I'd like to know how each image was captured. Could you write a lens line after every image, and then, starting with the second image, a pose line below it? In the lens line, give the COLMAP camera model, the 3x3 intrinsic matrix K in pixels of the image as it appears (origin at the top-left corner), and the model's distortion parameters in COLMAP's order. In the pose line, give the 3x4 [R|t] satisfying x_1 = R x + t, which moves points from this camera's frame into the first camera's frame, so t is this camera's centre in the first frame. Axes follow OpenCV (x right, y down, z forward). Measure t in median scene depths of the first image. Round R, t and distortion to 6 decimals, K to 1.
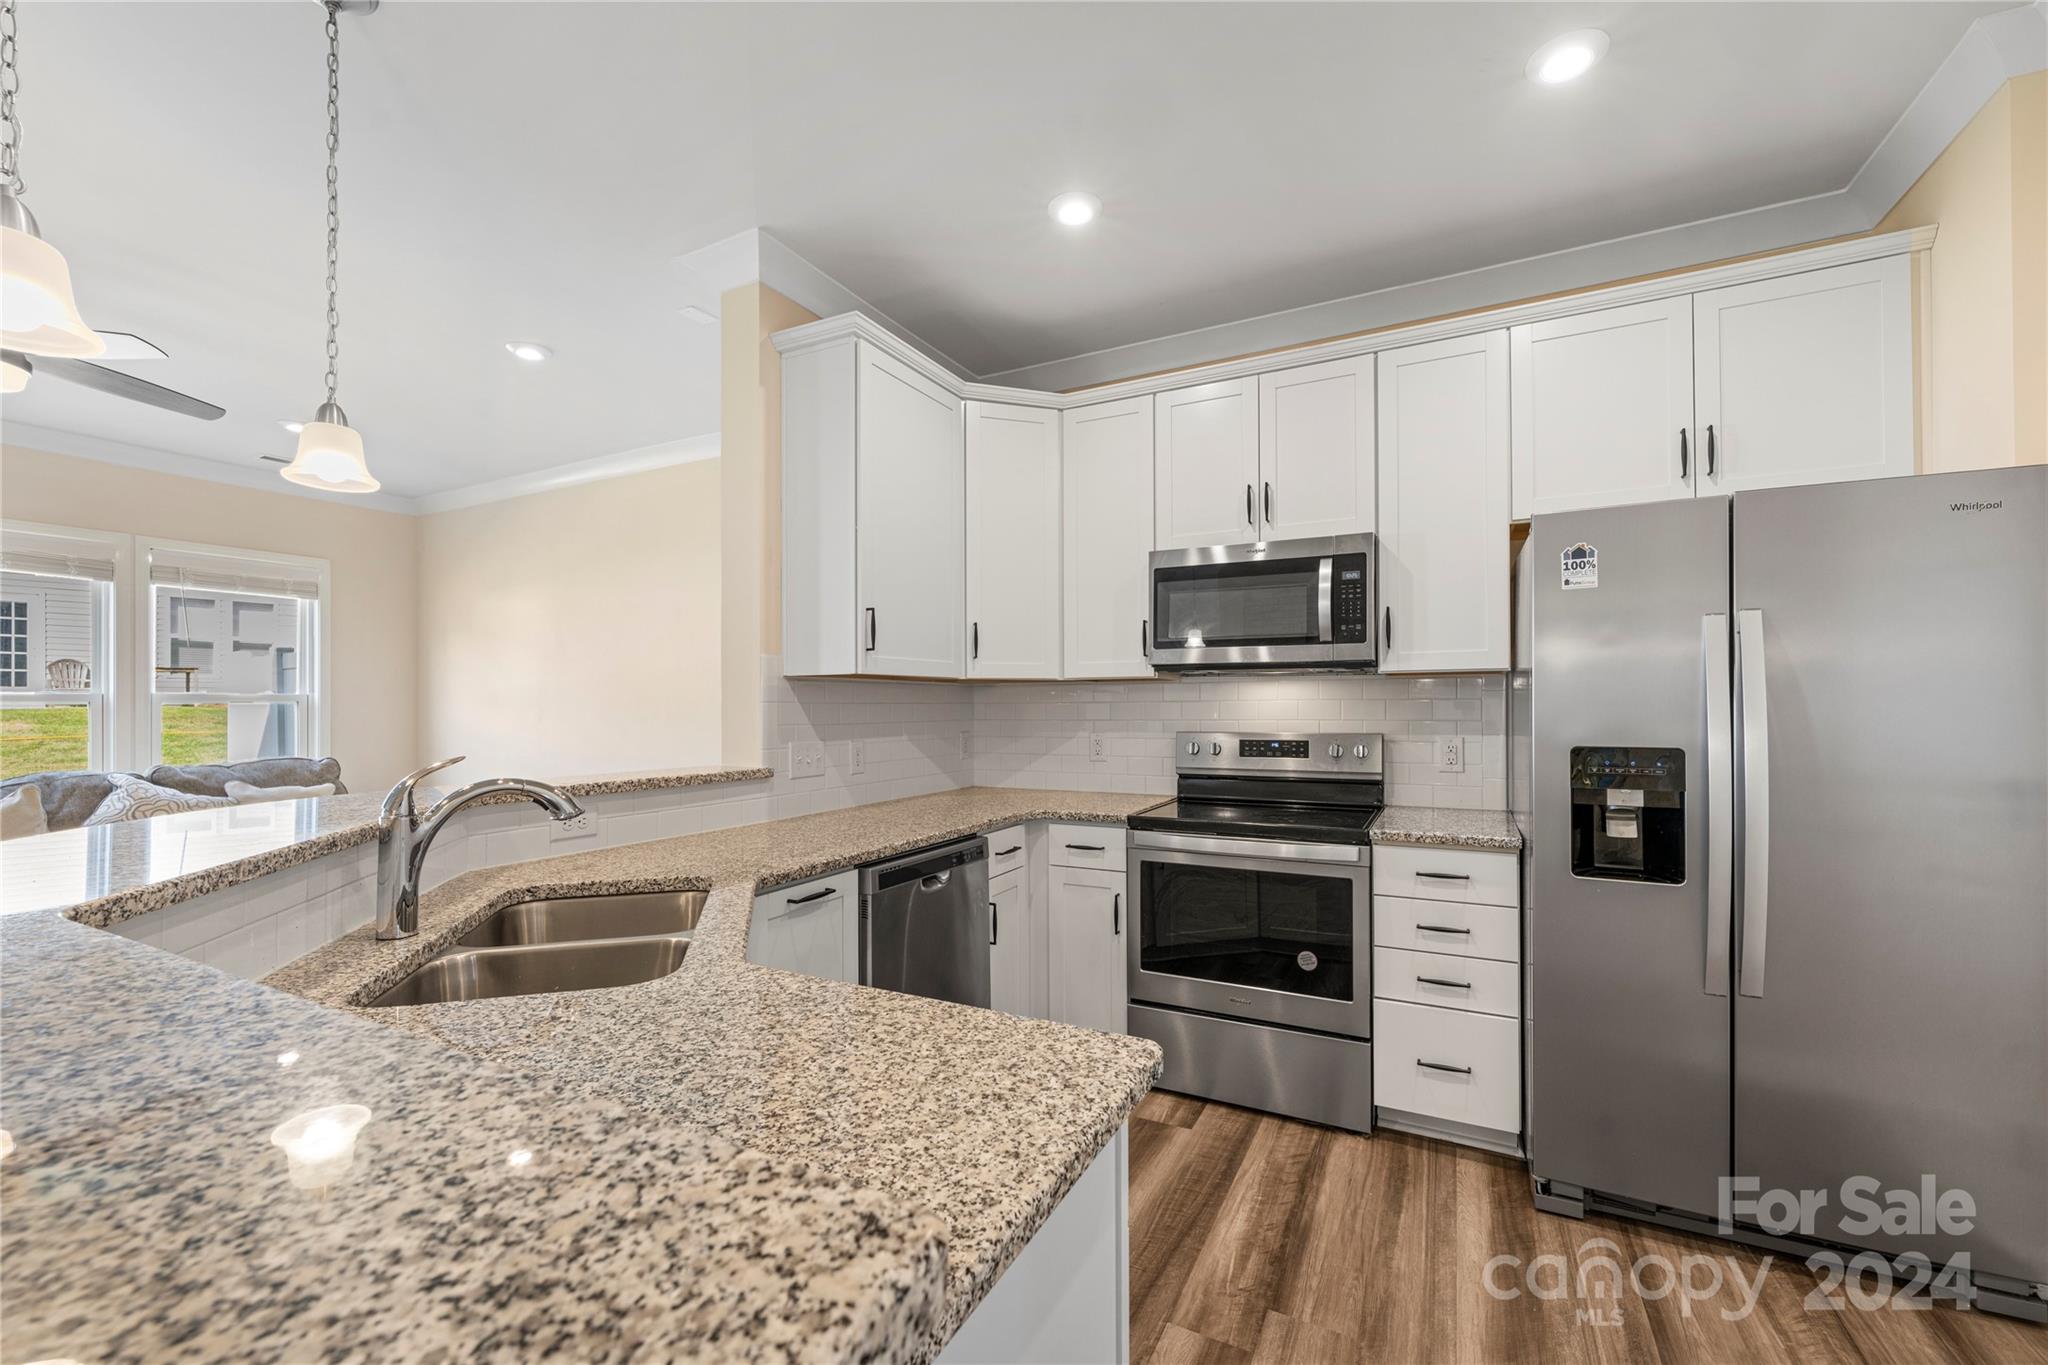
lens RADIAL K [[825.8, 0, 1025.6], [0, 825.8, 704.5], [0, 0, 1]] dist [-0.000227, -0.000650]
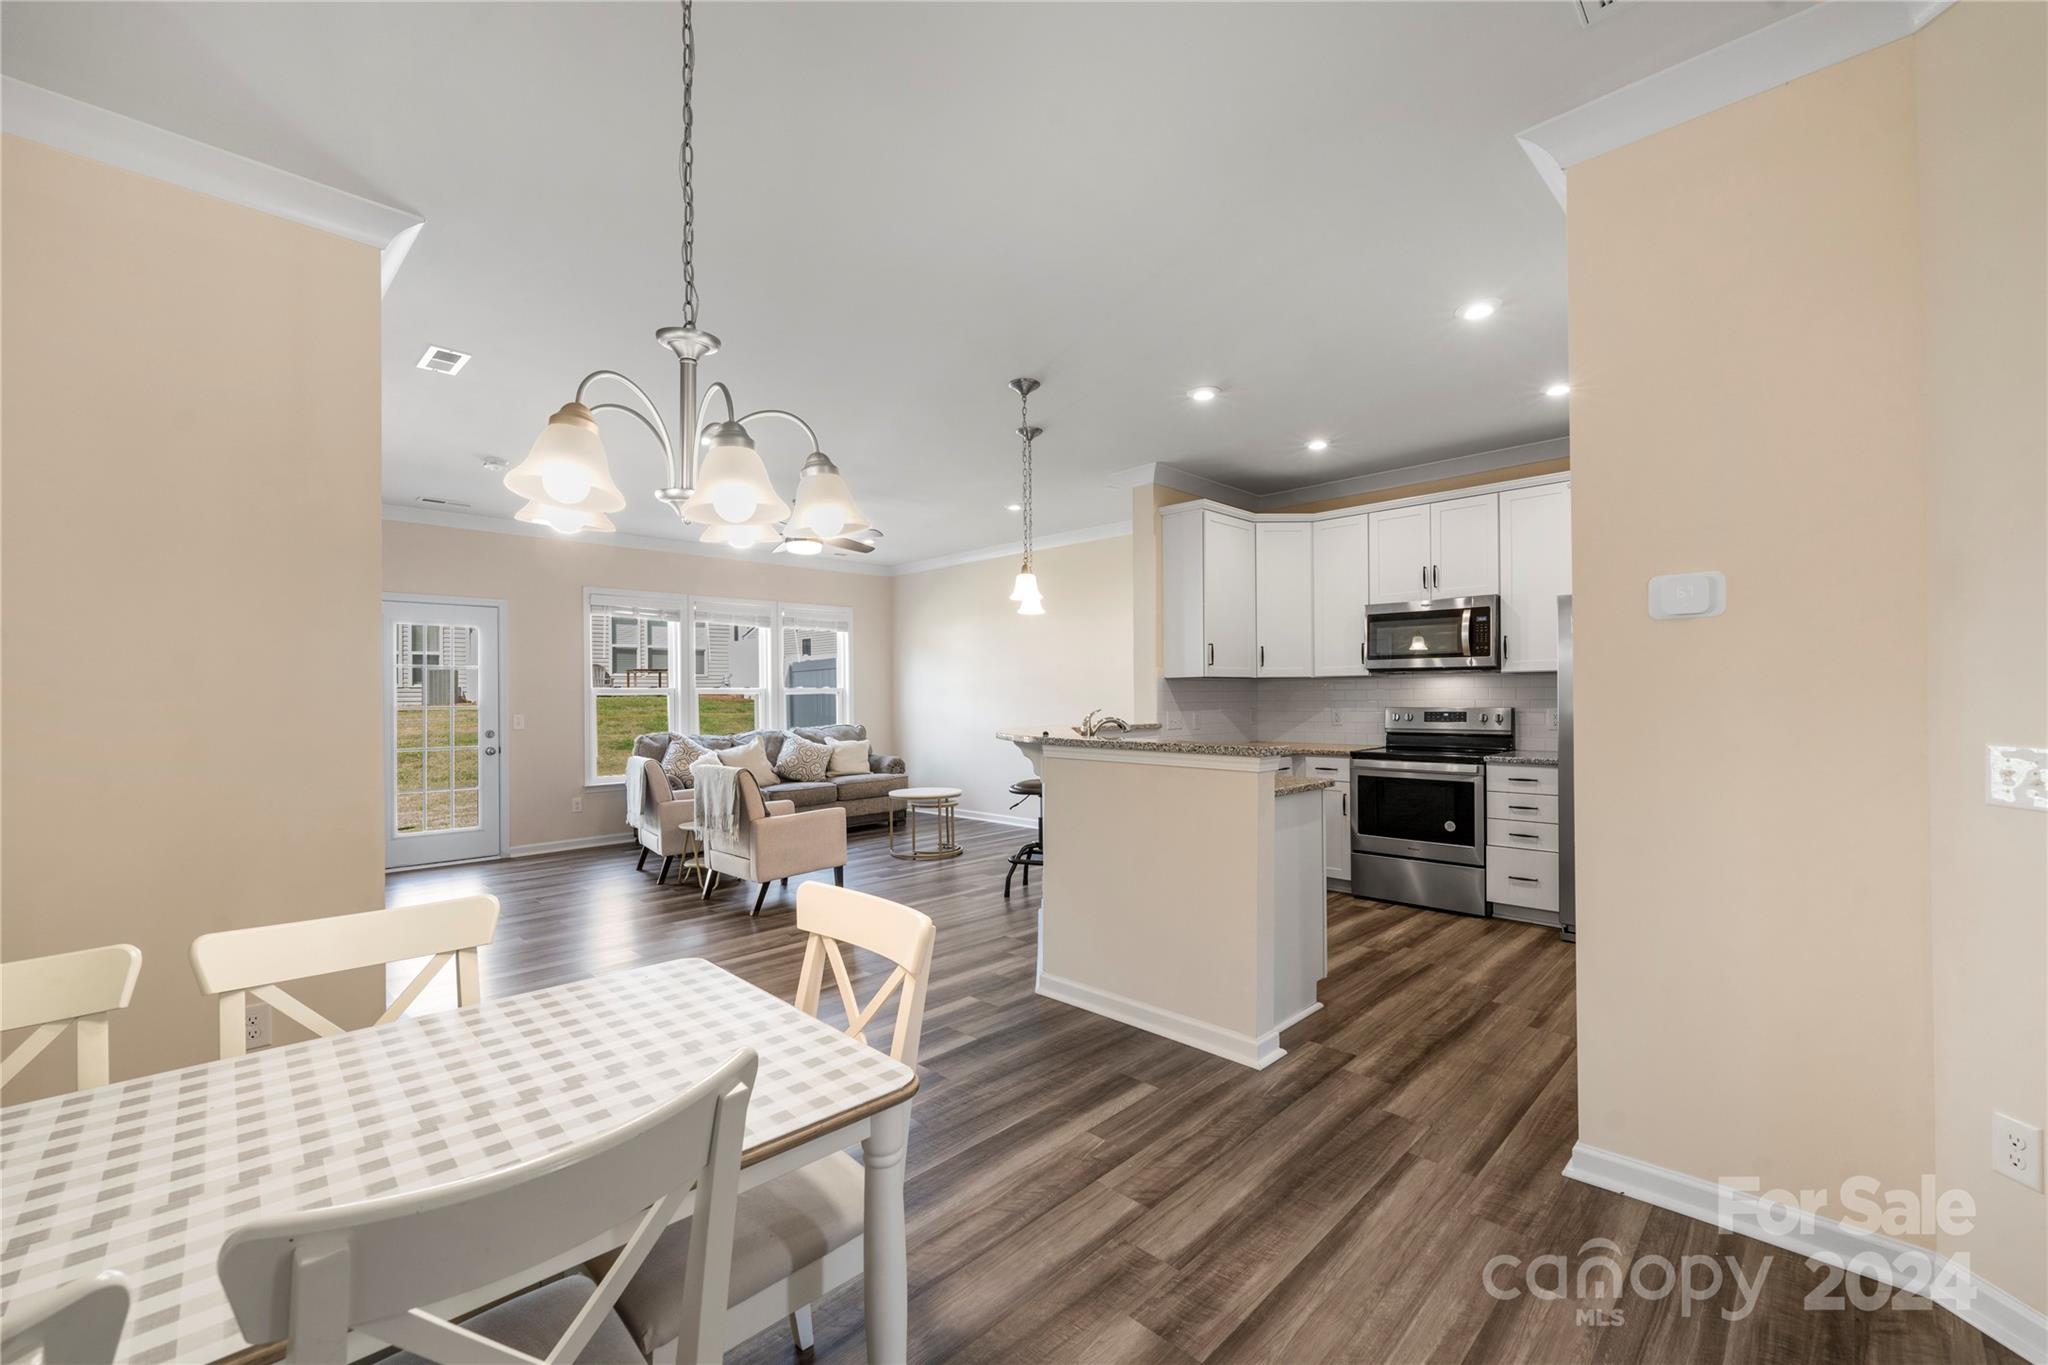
lens RADIAL K [[825.8, 0, 1029.6], [0, 825.8, 698.0], [0, 0, 1]] dist [-0.000227, -0.000650]
pose [[0.955974, -0.003522, -0.293431, -0.020632], [0.005188, 0.999975, 0.004898, 0.002666], [0.293406, -0.006205, 0.955968, -0.987580]]
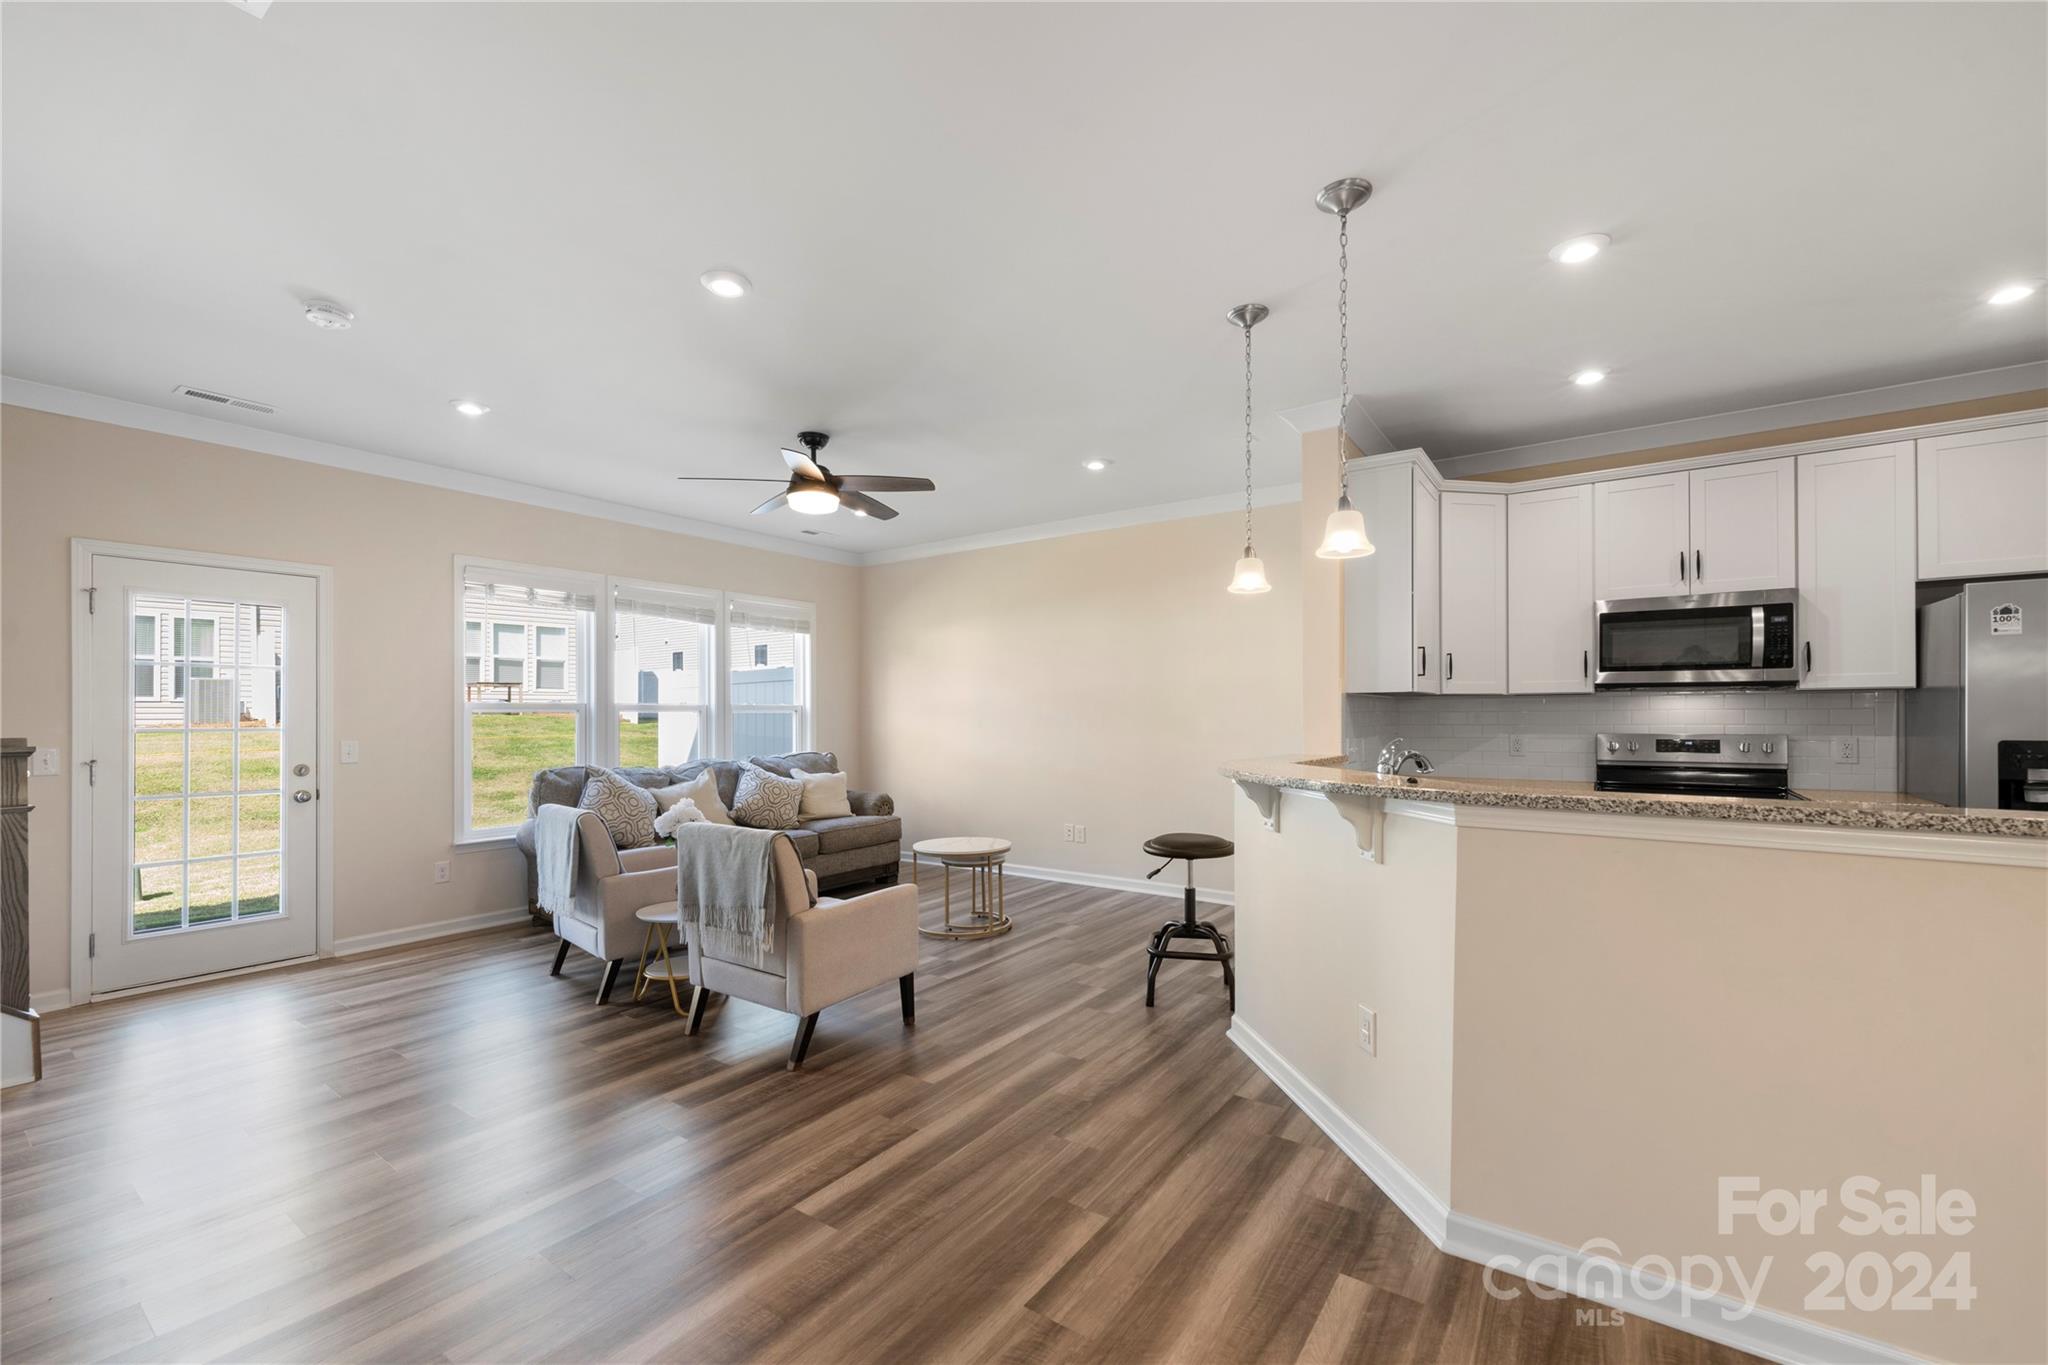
lens RADIAL K [[825.8, 0, 1033.0], [0, 825.8, 715.1], [0, 0, 1]] dist [-0.000227, -0.000650]
pose [[0.990875, 0.000803, -0.134778, -0.637033], [-0.000678, 0.999999, 0.000970, 0.003692], [0.134779, -0.000870, 0.990875, -0.519974]]
